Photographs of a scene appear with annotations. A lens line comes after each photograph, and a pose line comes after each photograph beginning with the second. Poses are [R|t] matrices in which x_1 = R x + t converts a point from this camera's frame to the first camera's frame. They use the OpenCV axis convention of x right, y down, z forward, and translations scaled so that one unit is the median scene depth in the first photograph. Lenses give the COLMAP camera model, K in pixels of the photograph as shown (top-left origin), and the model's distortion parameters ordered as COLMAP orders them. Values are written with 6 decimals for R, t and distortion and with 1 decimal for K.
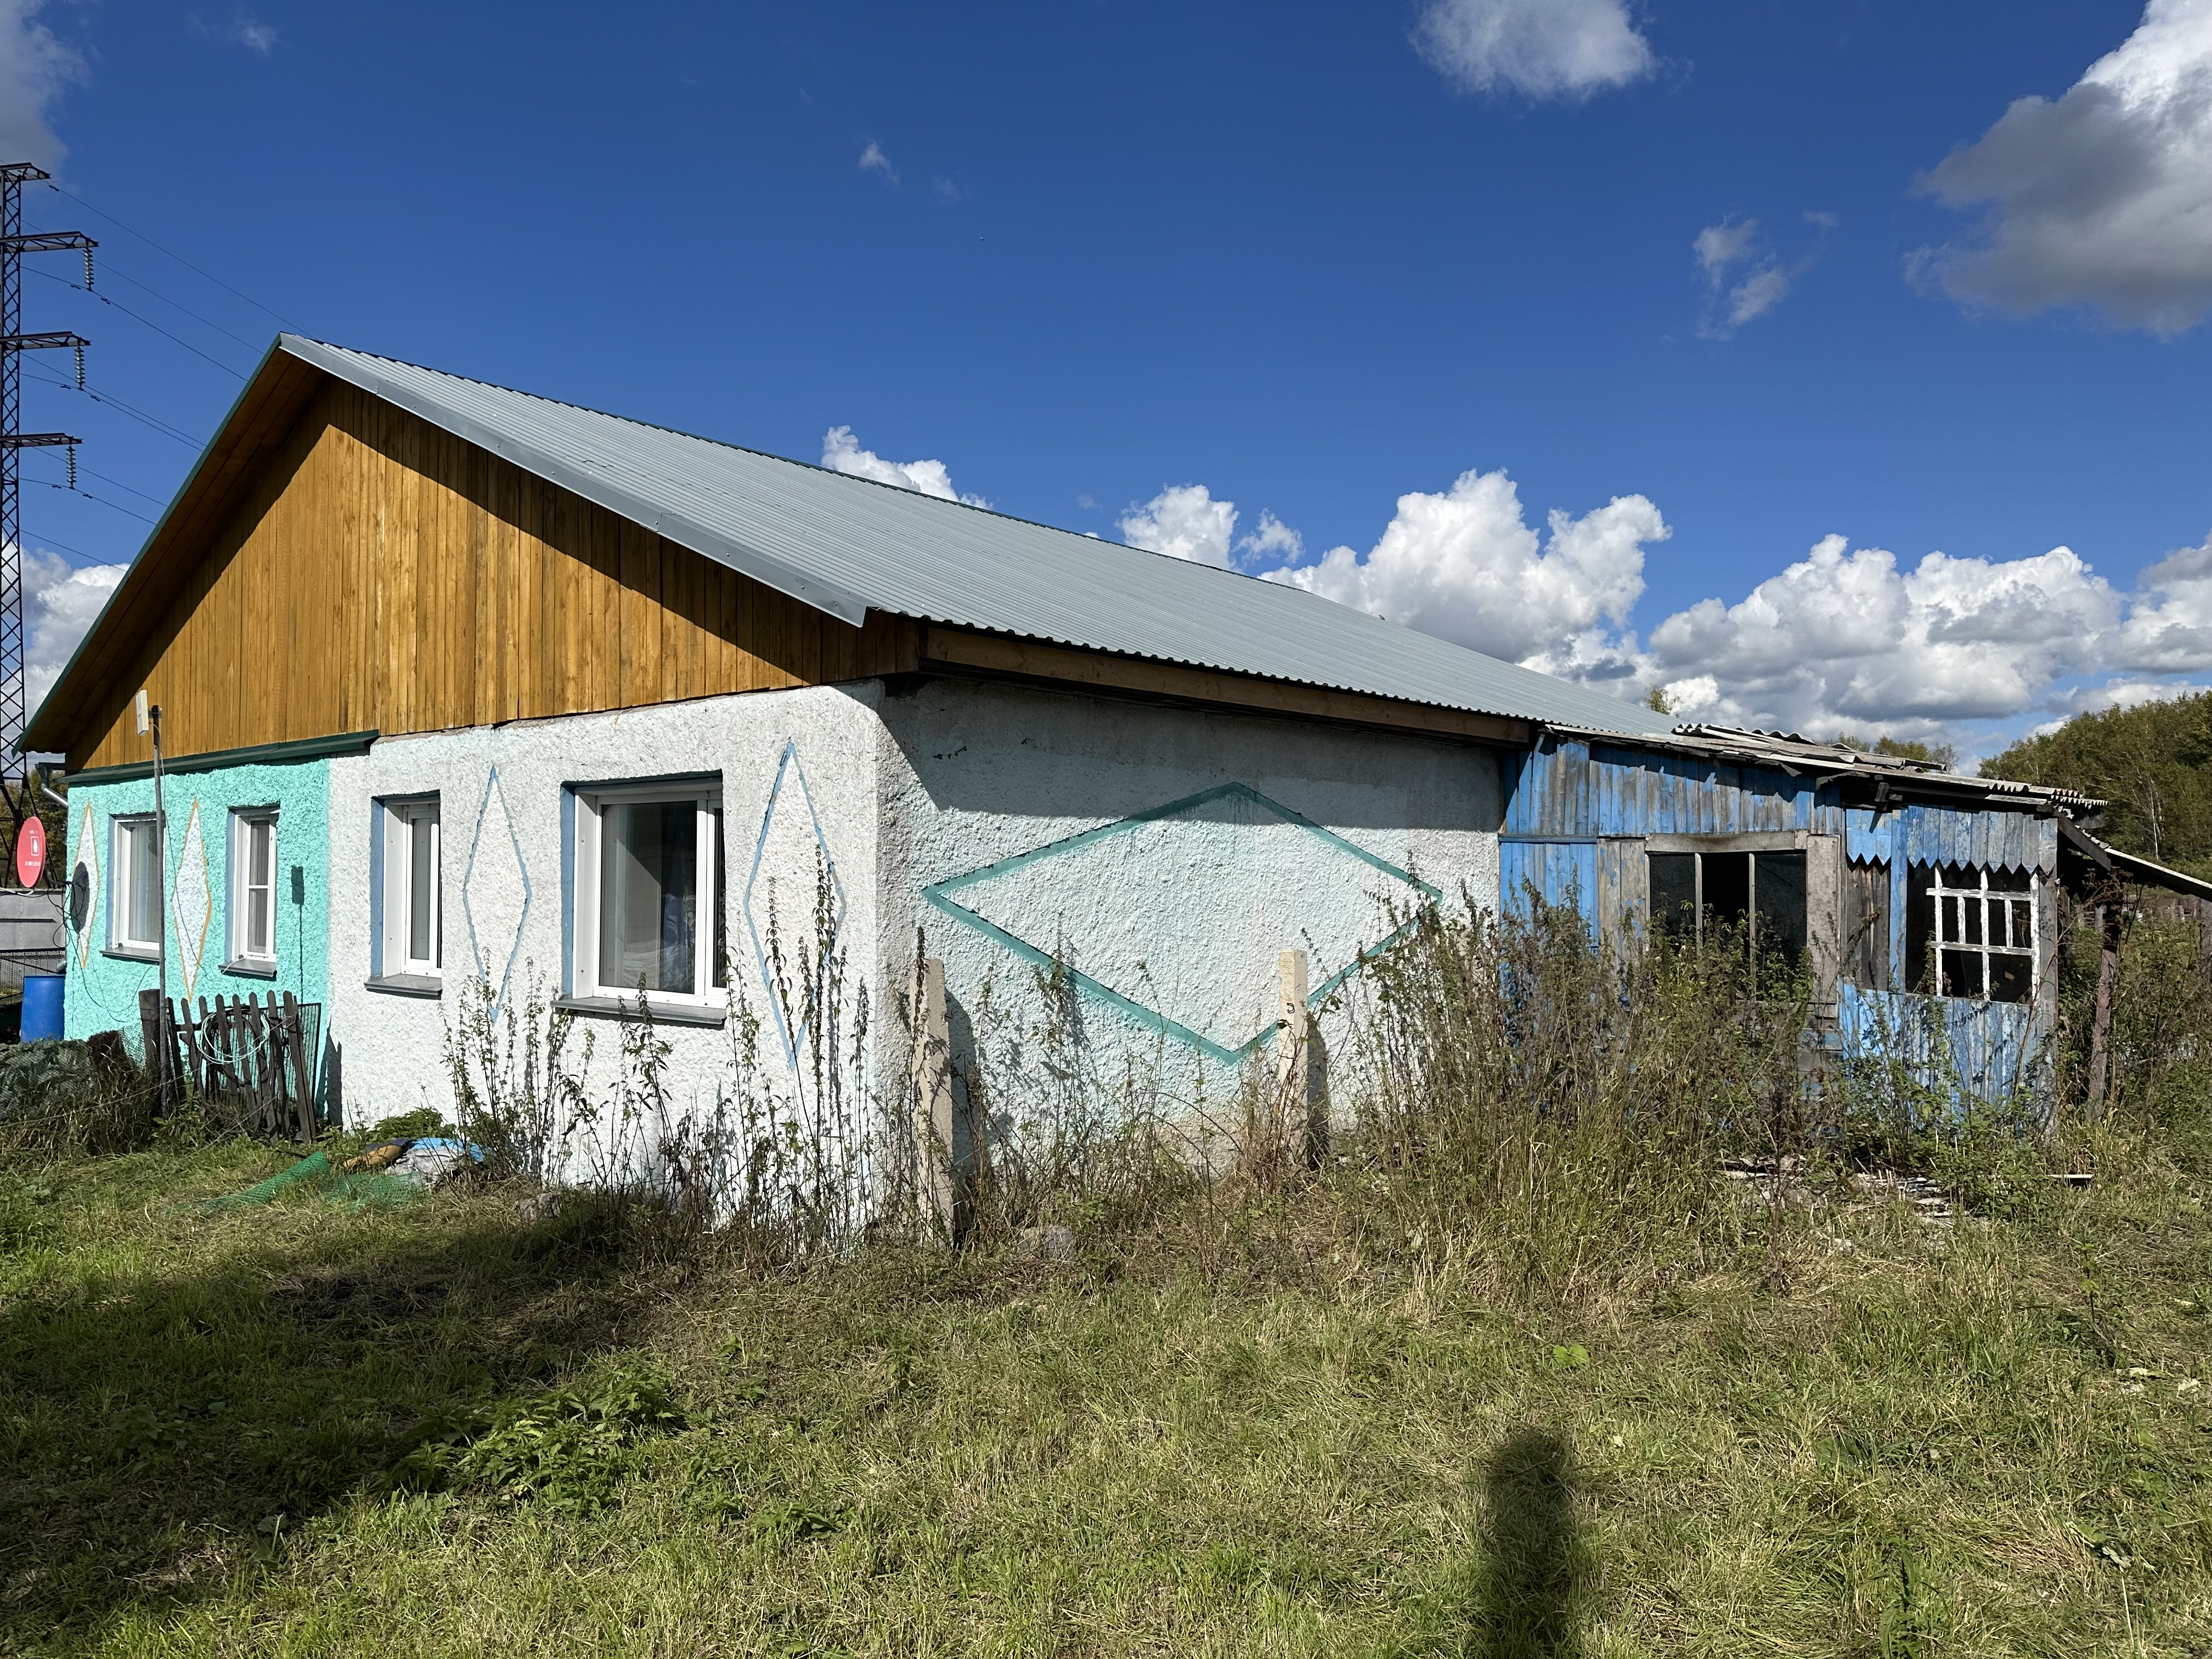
lens RADIAL K [[1541.1, 0, 1106.2], [0, 1541.1, 831.5], [0, 0, 1]] dist [0.034546, -0.009792]
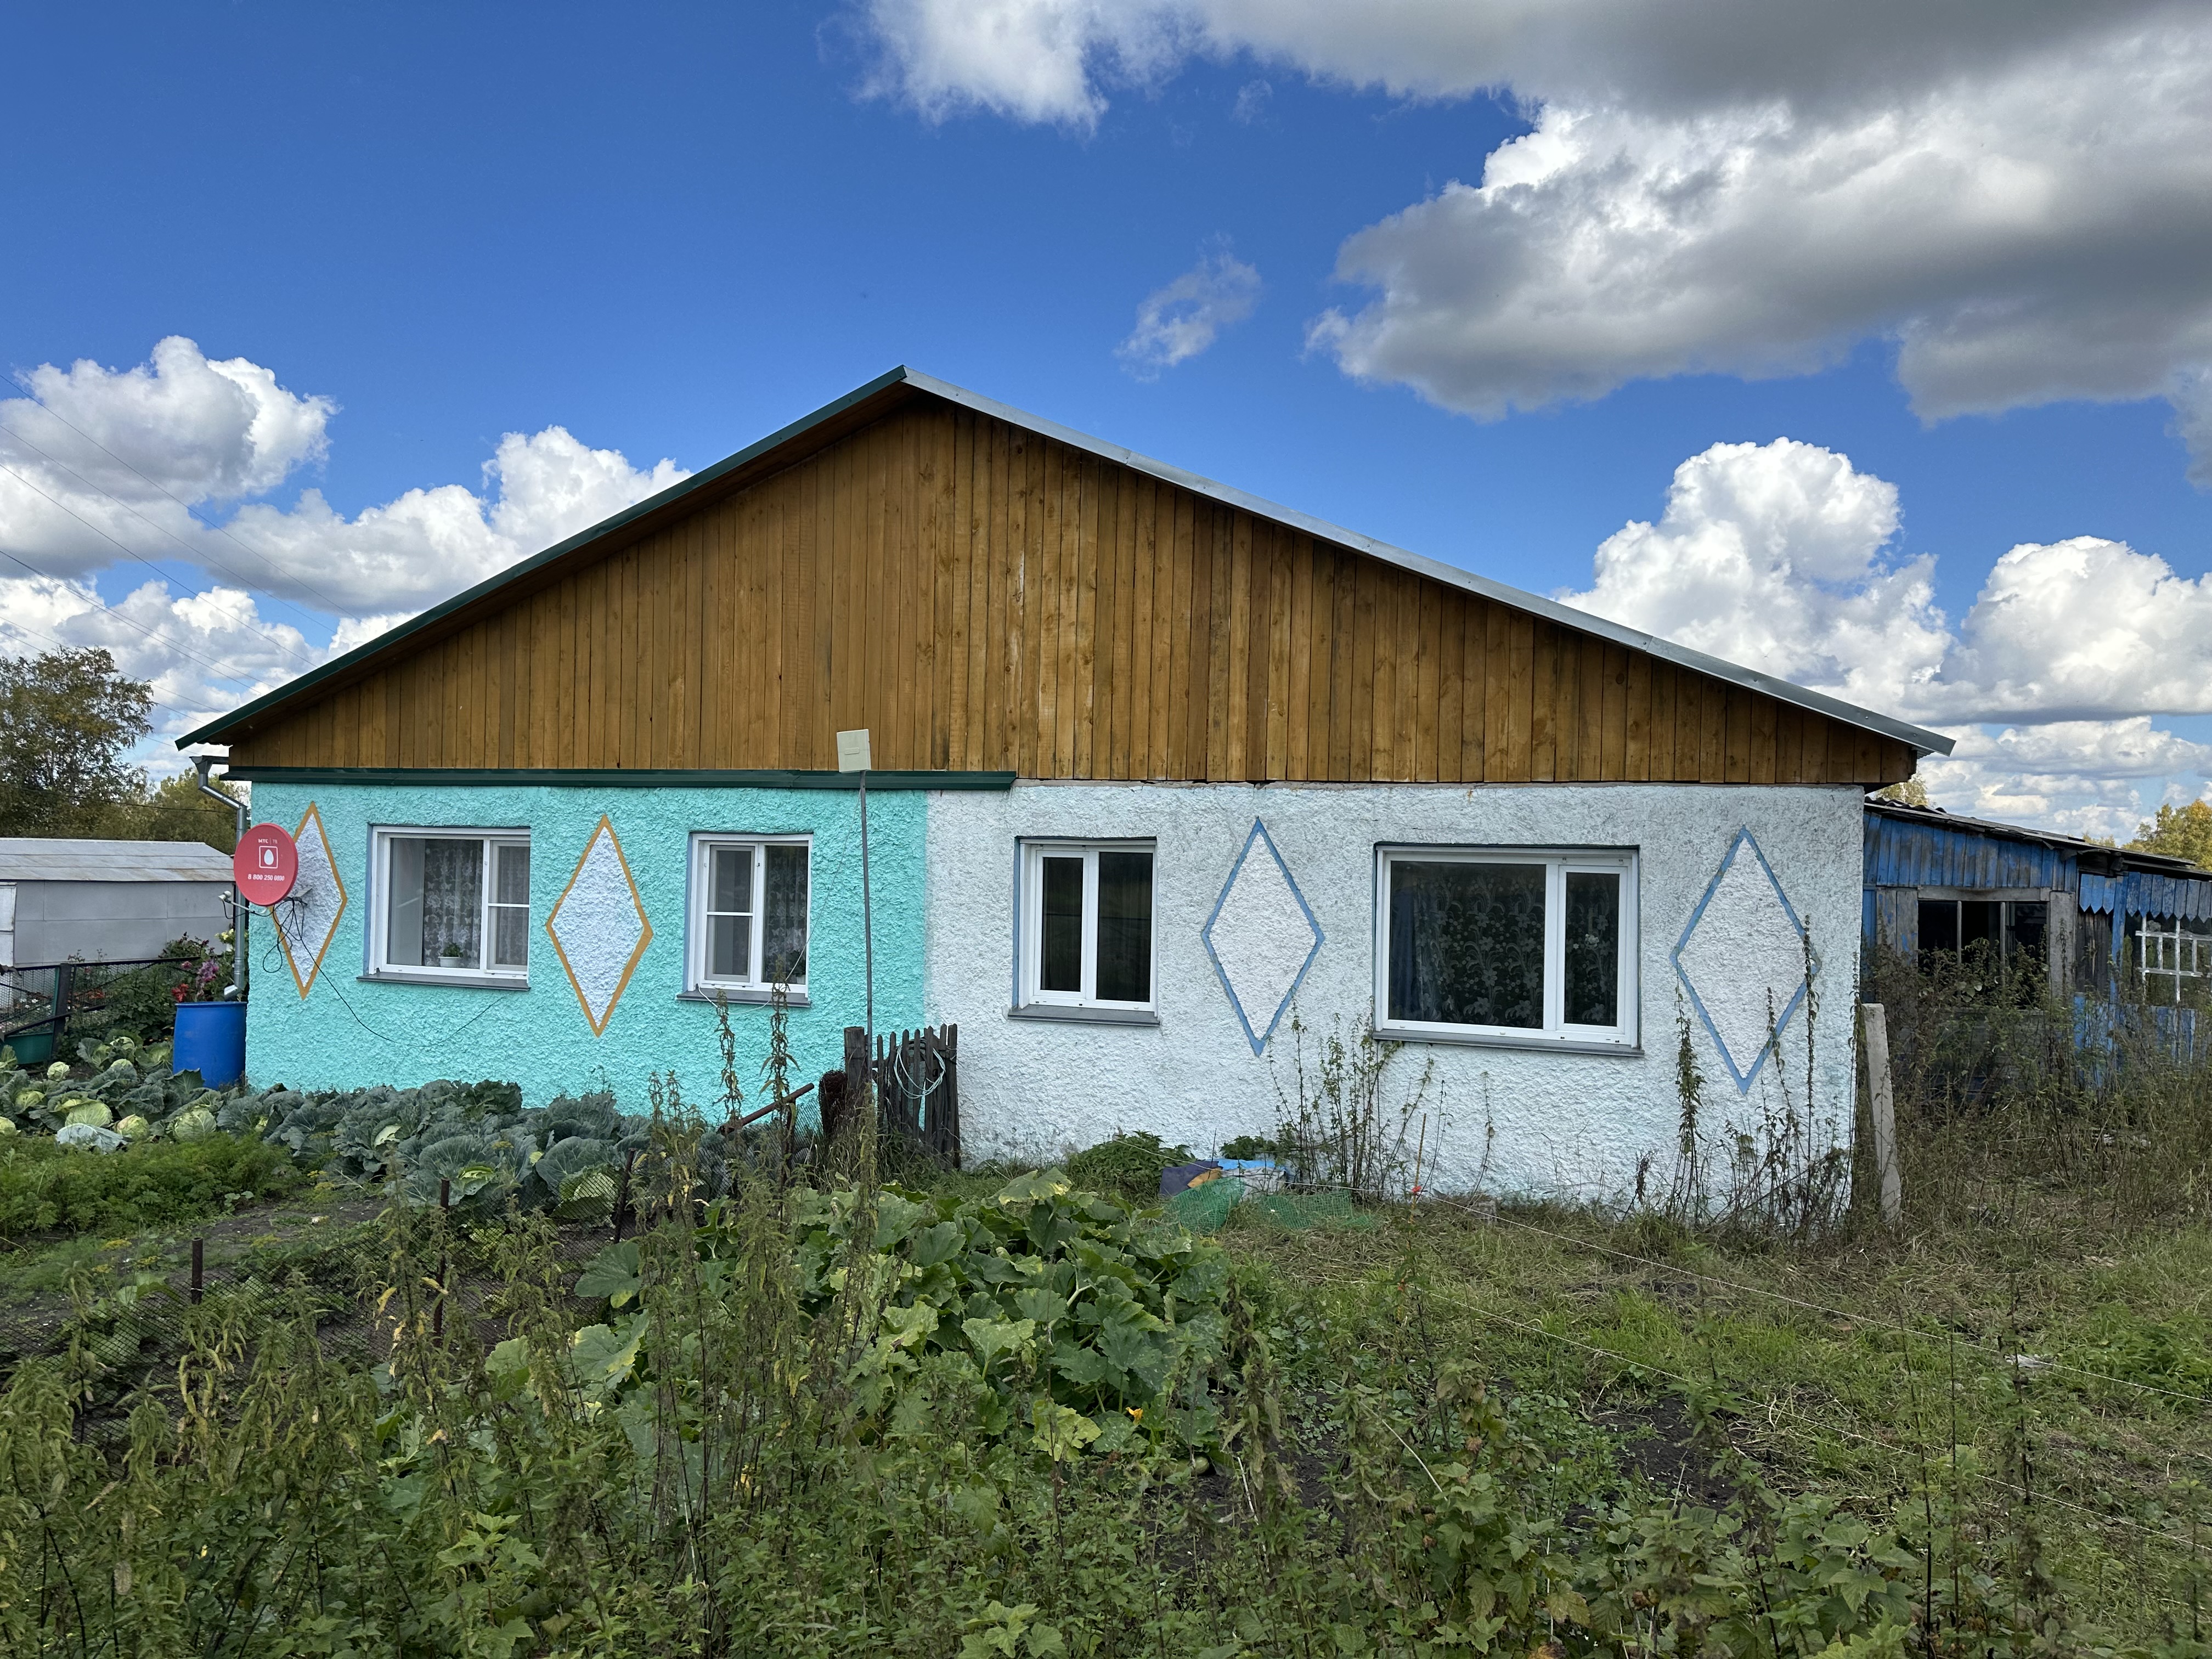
lens RADIAL K [[1541.1, 0, 1107.6], [0, 1541.1, 829.7], [0, 0, 1]] dist [0.034546, -0.009792]
pose [[0.924754, 0.023773, 0.379823, -0.880948], [-0.028762, 0.999558, 0.007464, -0.039338], [-0.379478, -0.017827, 0.925029, 0.023462]]
